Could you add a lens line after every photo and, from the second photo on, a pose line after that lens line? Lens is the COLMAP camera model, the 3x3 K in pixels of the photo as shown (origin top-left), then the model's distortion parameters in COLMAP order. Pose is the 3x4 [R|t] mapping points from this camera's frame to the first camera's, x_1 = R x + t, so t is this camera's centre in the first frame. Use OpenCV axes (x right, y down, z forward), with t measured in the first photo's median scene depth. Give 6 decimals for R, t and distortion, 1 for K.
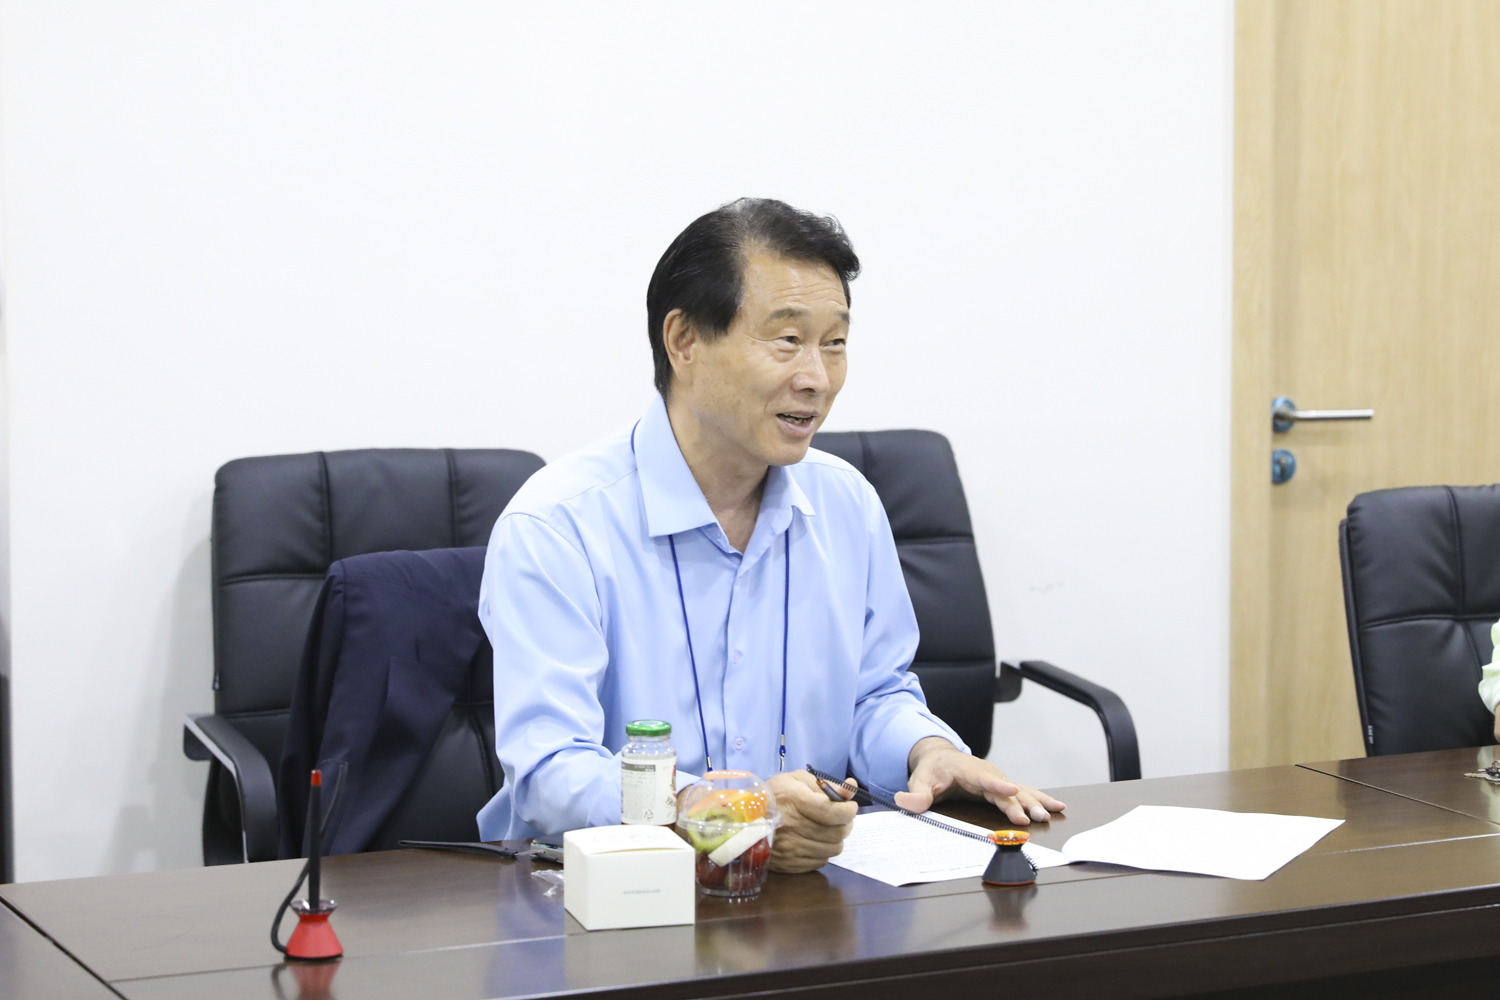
lens RADIAL K [[3159.7, 0, 749.7], [0, 3159.7, 501.0], [0, 0, 1]] dist [-0.085151, 0.000000]
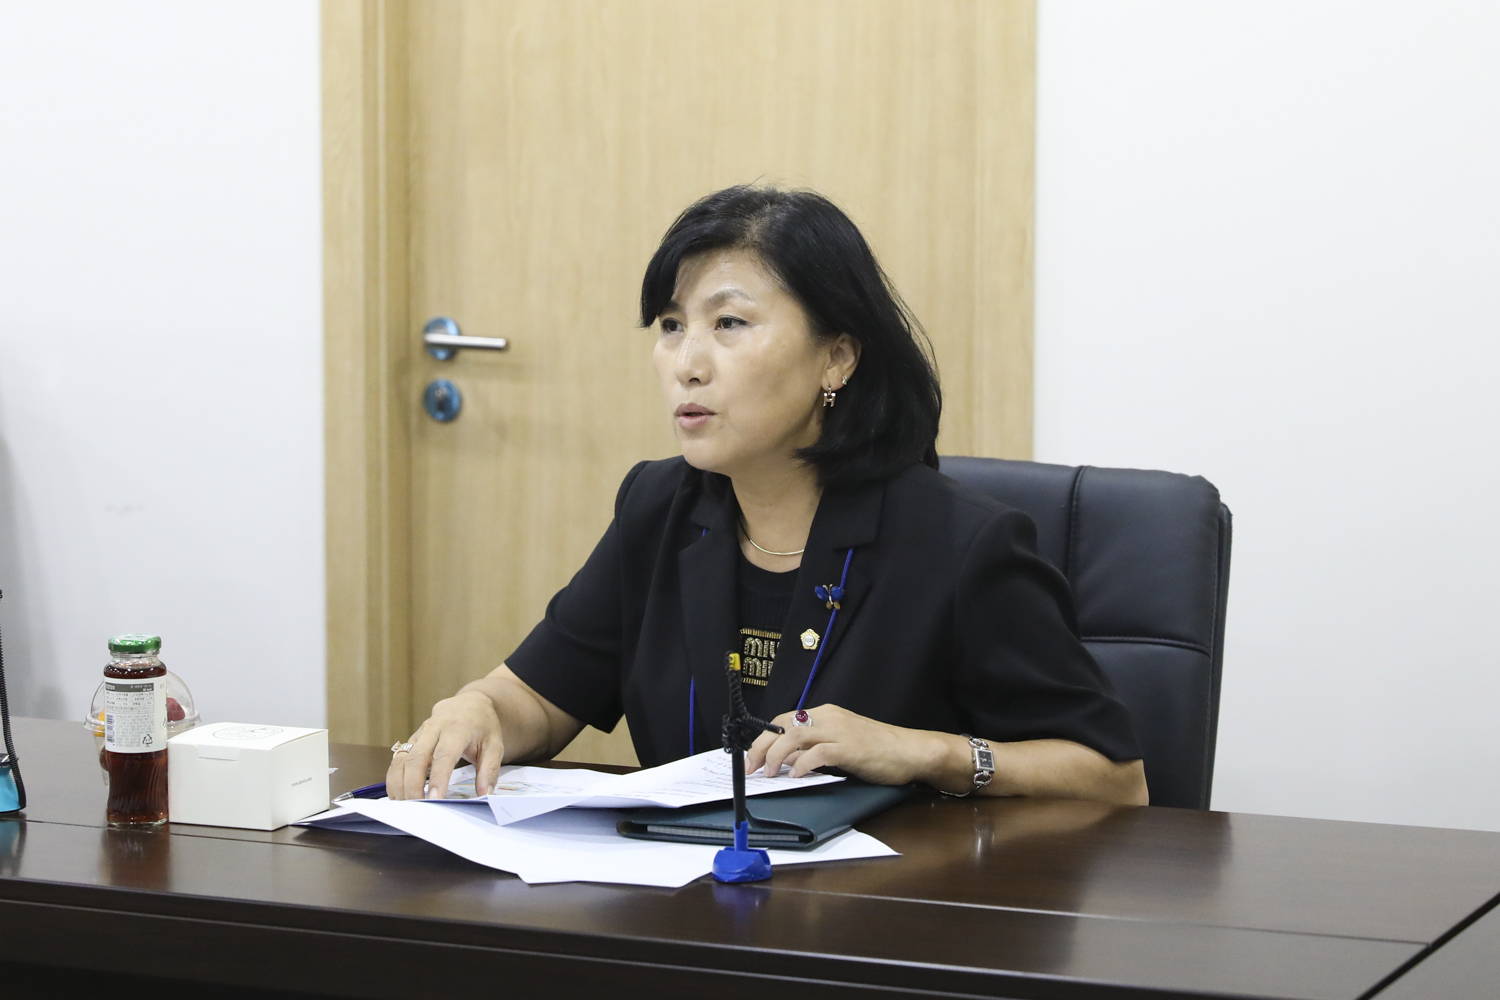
lens RADIAL K [[3159.7, 0, 750.0], [0, 3159.7, 498.8], [0, 0, 1]] dist [-0.085151, 0.000000]
pose [[0.799338, 0.105506, -0.591546, 0.730830], [-0.089887, 0.994382, 0.055893, -0.039099], [0.594120, 0.008495, 0.804332, 0.383011]]
